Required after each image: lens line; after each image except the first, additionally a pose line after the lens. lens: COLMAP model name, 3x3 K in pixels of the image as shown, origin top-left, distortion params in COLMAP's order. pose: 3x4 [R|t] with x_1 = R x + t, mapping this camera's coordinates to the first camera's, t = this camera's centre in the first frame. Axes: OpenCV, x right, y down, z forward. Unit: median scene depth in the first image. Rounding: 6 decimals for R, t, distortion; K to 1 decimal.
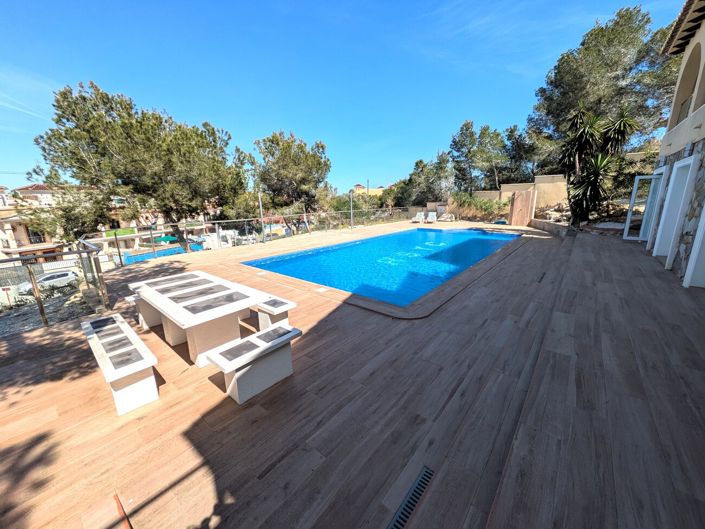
lens RADIAL K [[277.8, 0, 350.3], [0, 277.8, 265.9], [0, 0, 1]] dist [0.002554, -0.001001]
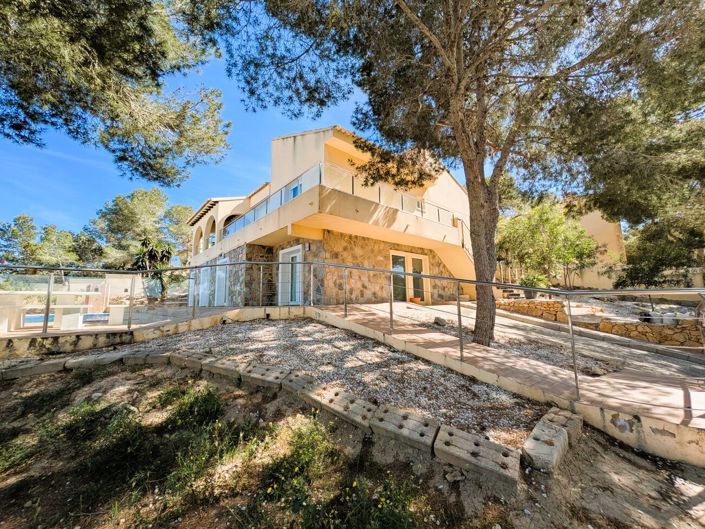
lens RADIAL K [[277.8, 0, 351.9], [0, 277.8, 266.3], [0, 0, 1]] dist [0.002554, -0.001001]
pose [[0.154263, 0.140314, 0.978016, -0.391800], [0.248410, 0.952560, -0.175844, 0.140882], [-0.956293, 0.270075, 0.112089, -0.208914]]
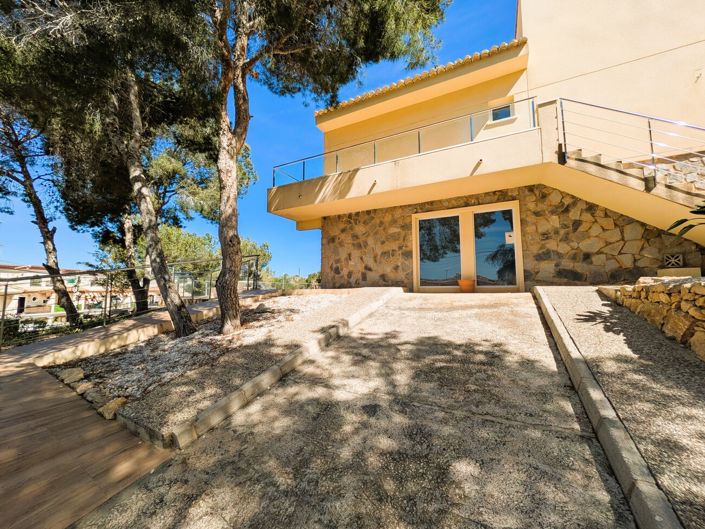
lens RADIAL K [[277.8, 0, 351.8], [0, 277.8, 265.6], [0, 0, 1]] dist [0.002554, -0.001001]
pose [[0.976353, 0.031994, 0.213801, 0.042715], [0.039531, 0.945889, -0.322072, 0.238704], [-0.212537, 0.322908, 0.922257, -0.605819]]
